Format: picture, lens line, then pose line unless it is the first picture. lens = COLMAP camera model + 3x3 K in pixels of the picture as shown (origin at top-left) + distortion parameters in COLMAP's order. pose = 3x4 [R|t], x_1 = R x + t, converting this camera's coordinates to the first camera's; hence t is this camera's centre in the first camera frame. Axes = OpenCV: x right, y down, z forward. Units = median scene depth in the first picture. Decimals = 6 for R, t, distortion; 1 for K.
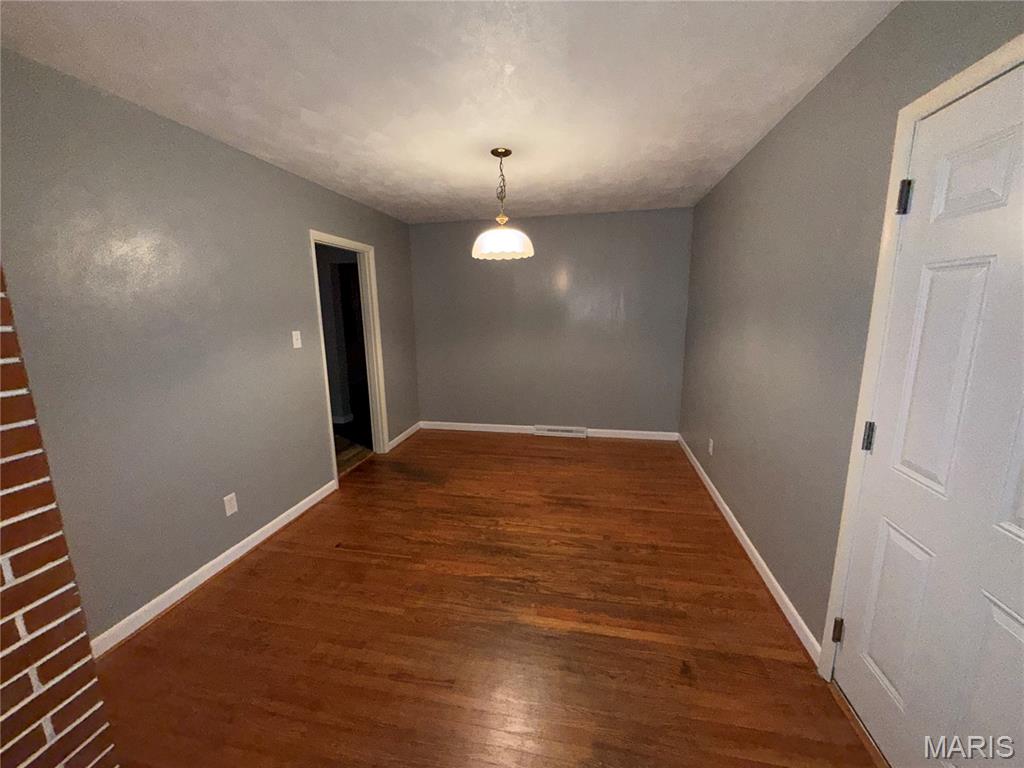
lens RADIAL K [[415.5, 0, 512.0], [0, 415.5, 384.0], [0, 0, 1]] dist [0.011671, -0.000110]
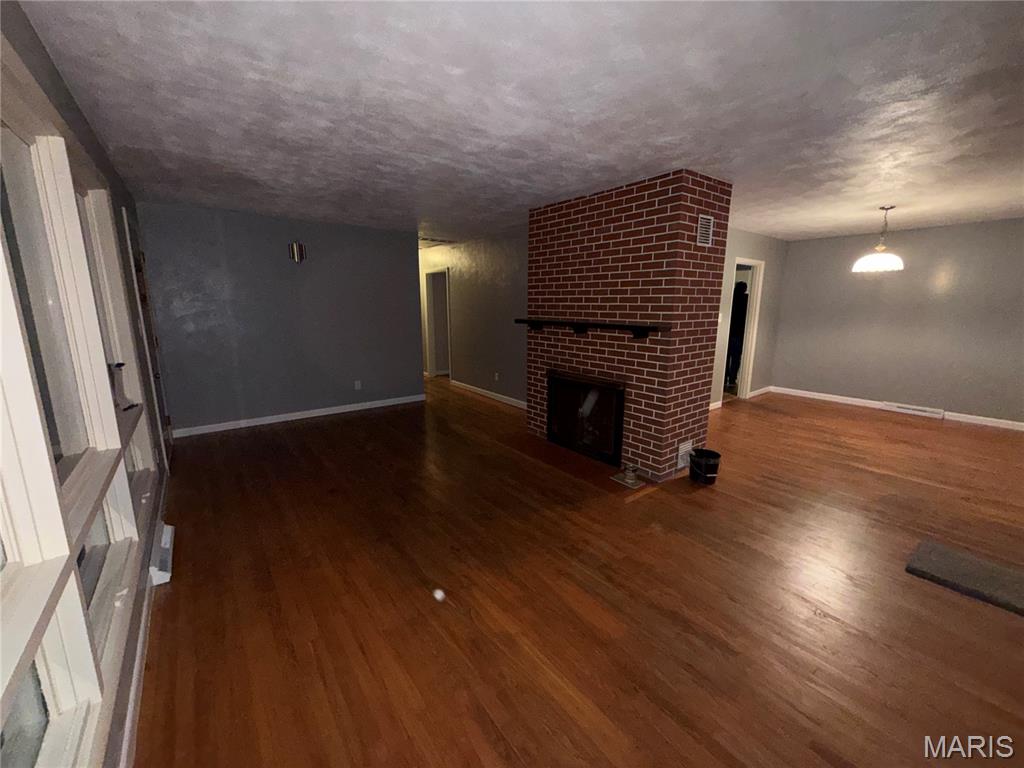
lens RADIAL K [[415.5, 0, 512.0], [0, 415.5, 384.0], [0, 0, 1]] dist [0.011671, -0.000110]
pose [[0.762494, 0.142332, -0.631145, -0.007966], [-0.135278, 0.989013, 0.059604, 0.174525], [0.632694, 0.039933, 0.773371, -0.895152]]
